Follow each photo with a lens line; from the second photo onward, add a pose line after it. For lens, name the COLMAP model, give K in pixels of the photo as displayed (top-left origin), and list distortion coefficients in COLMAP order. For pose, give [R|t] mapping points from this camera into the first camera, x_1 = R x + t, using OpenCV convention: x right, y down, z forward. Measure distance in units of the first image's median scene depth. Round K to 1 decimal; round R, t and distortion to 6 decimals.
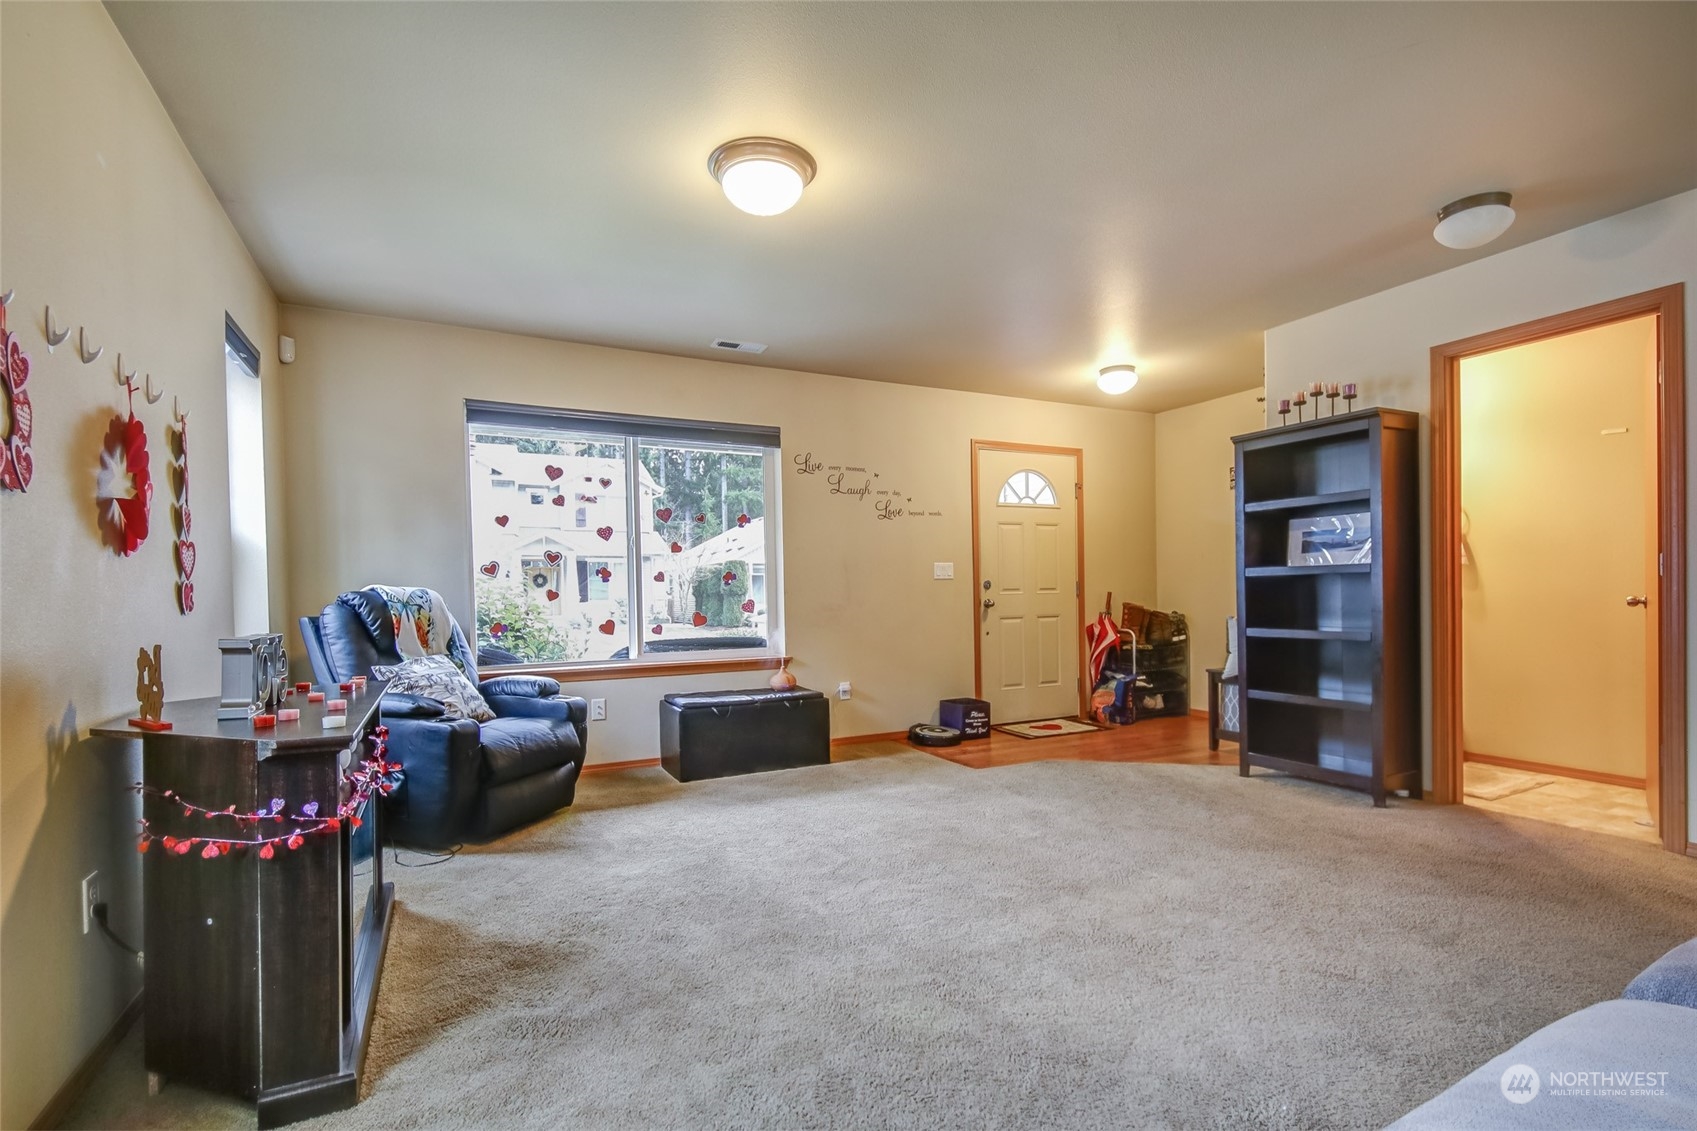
lens RADIAL K [[769.1, 0, 849.9], [0, 769.1, 603.0], [0, 0, 1]] dist [0.000214, -0.000332]
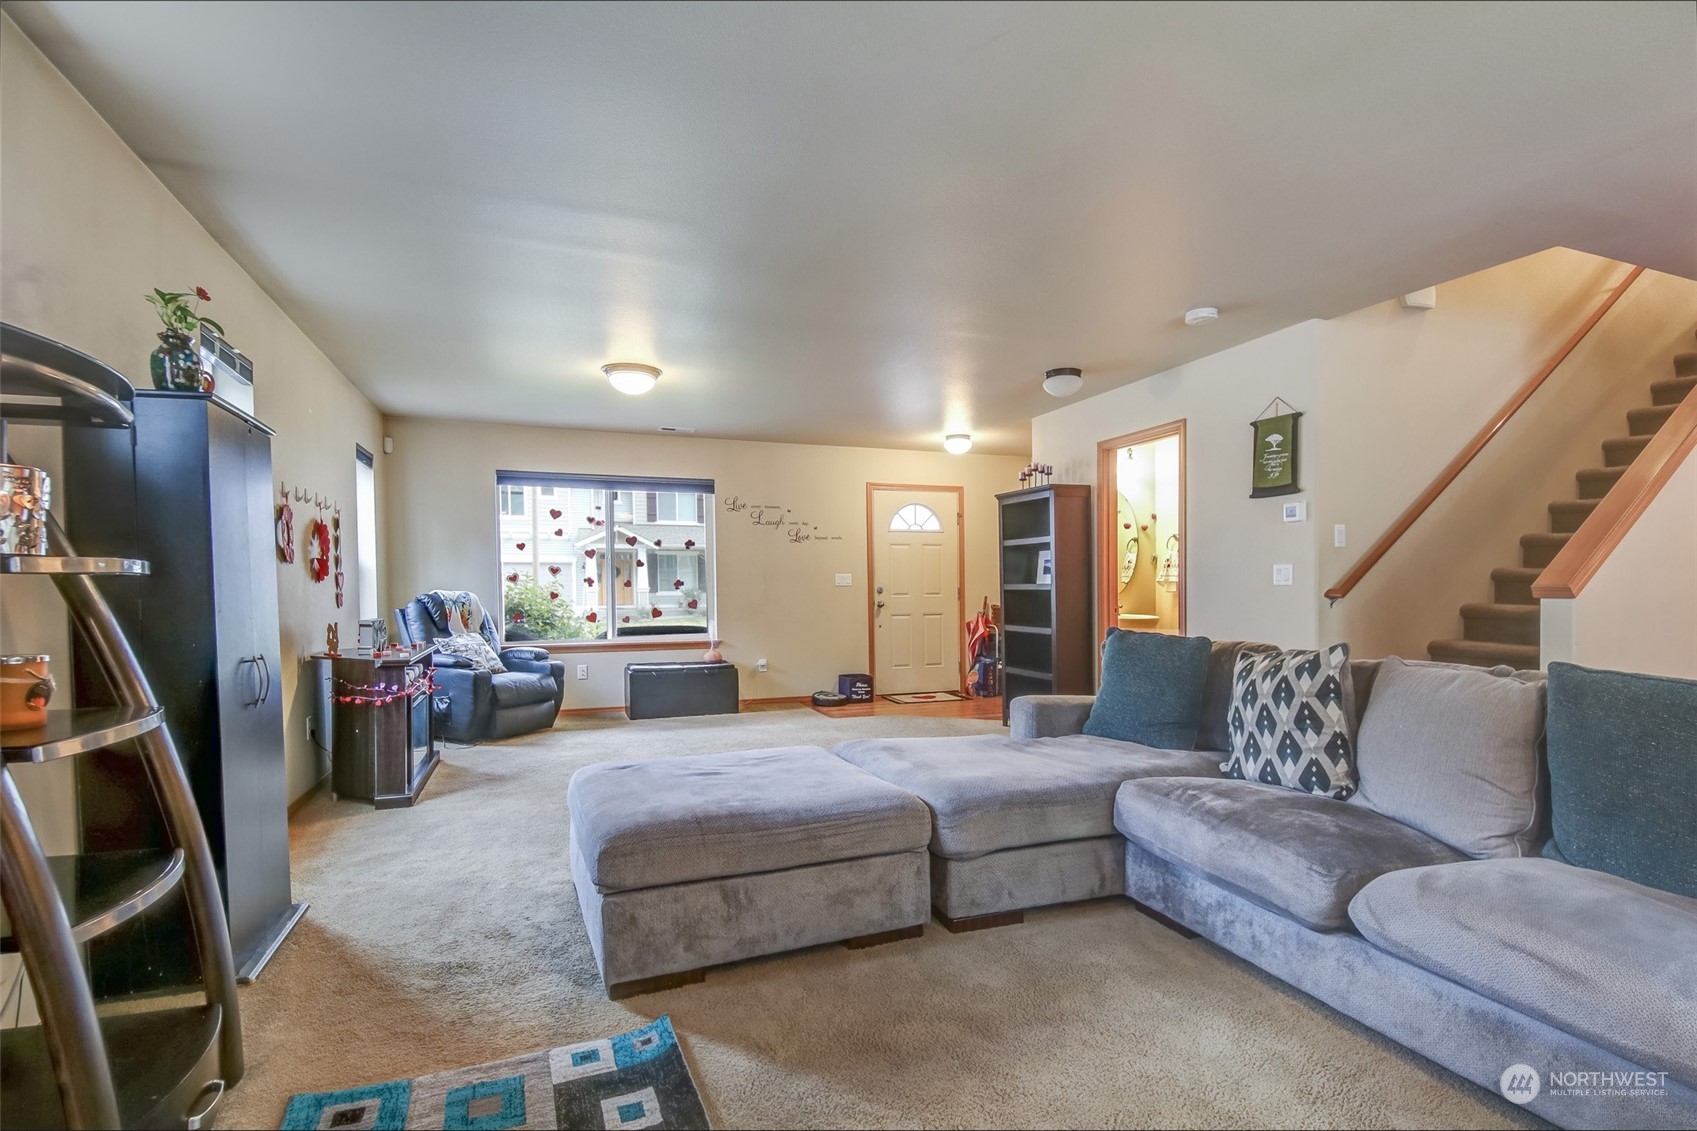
lens RADIAL K [[813.6, 0, 883.8], [0, 813.6, 604.3], [0, 0, 1]] dist [-0.000613, -0.000092]
pose [[0.996267, 0.014523, -0.085099, 0.474072], [-0.013494, 0.999829, 0.012656, -0.026686], [0.085268, -0.011460, 0.996292, -0.642769]]
